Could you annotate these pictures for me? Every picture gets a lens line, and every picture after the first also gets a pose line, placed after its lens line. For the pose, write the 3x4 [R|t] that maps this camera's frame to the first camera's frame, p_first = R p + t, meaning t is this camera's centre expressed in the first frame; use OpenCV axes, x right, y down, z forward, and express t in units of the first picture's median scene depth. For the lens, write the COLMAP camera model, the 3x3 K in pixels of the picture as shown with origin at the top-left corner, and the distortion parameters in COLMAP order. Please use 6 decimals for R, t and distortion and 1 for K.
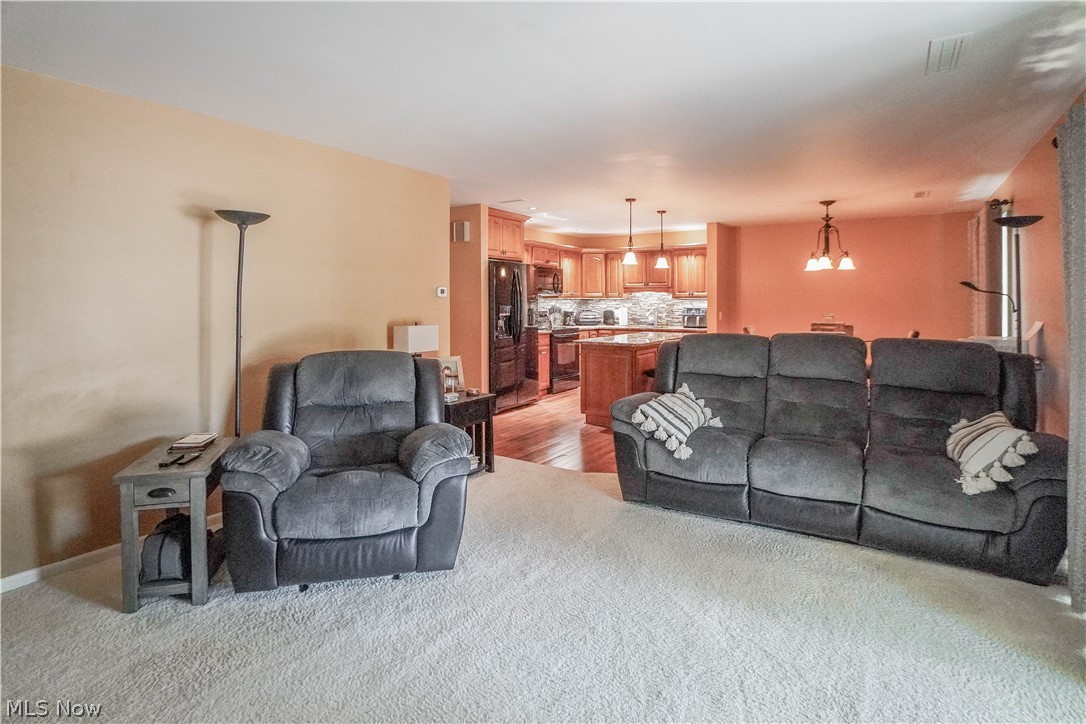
lens RADIAL K [[564.3, 0, 557.2], [0, 564.3, 293.8], [0, 0, 1]] dist [-0.037357, 0.006563]
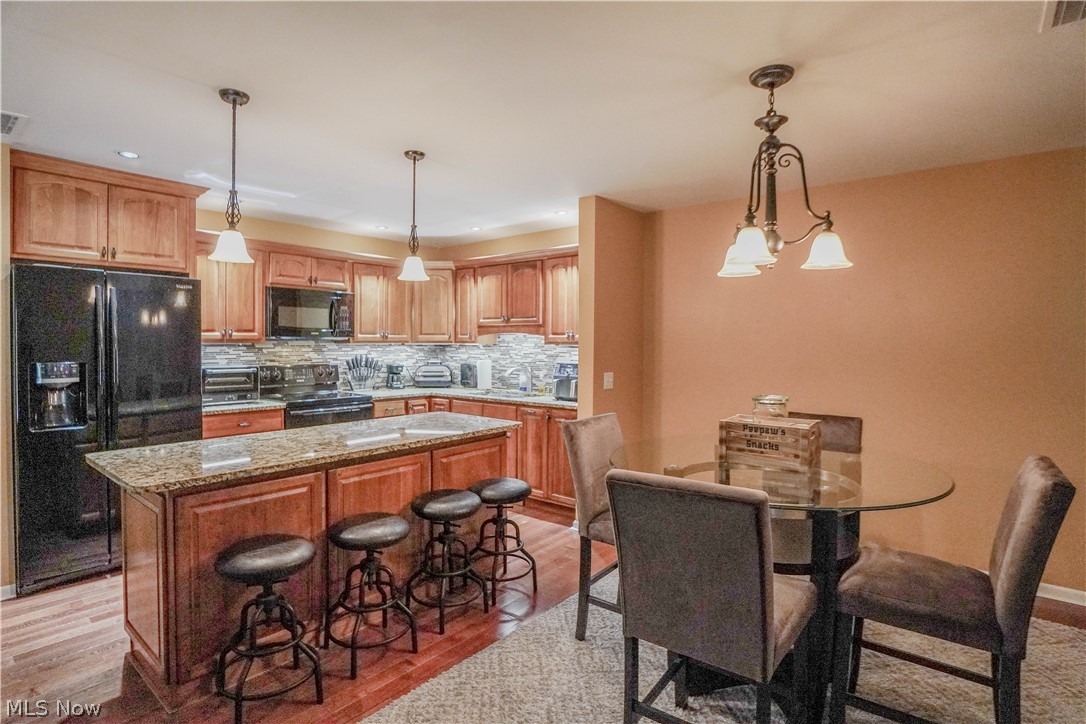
lens RADIAL K [[564.3, 0, 531.5], [0, 564.3, 362.0], [0, 0, 1]] dist [-0.037357, 0.006563]
pose [[0.990819, 0.010713, -0.134768, 0.263283], [-0.004435, 0.998895, 0.046798, -0.001454], [0.135120, -0.045770, 0.989771, 0.433636]]
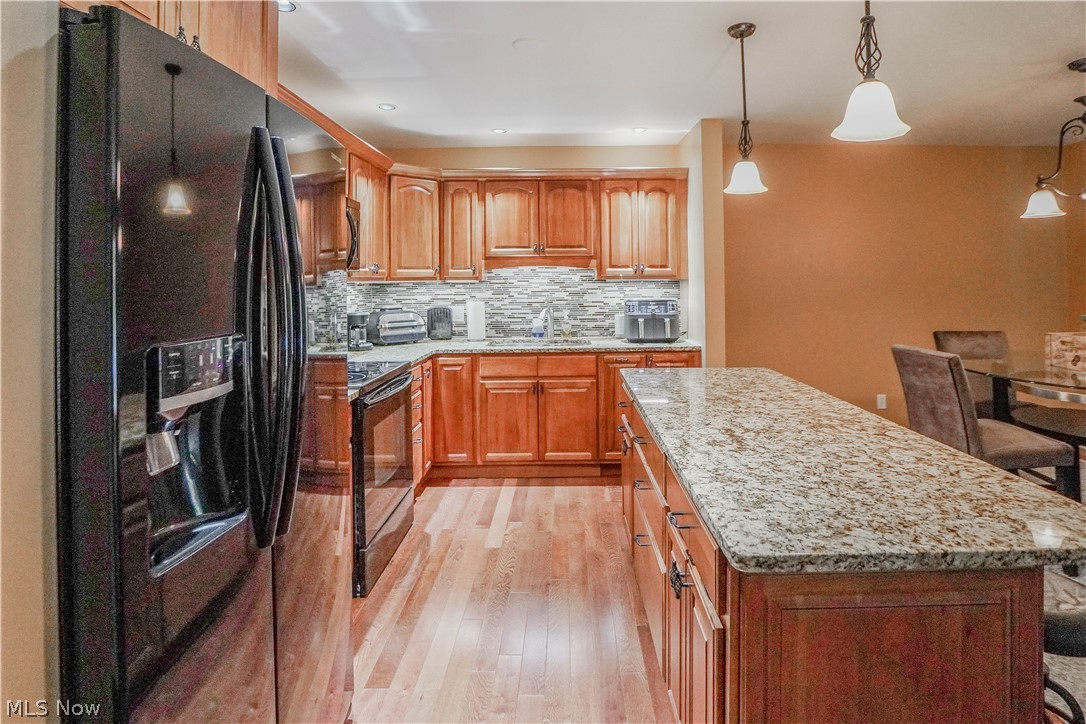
lens RADIAL K [[564.3, 0, 591.3], [0, 564.3, 276.0], [0, 0, 1]] dist [-0.037357, 0.006563]
pose [[0.835443, -0.003421, 0.549566, -0.062113], [0.001799, 0.999992, 0.003490, 0.002684], [-0.549574, -0.001927, 0.835443, 0.592688]]
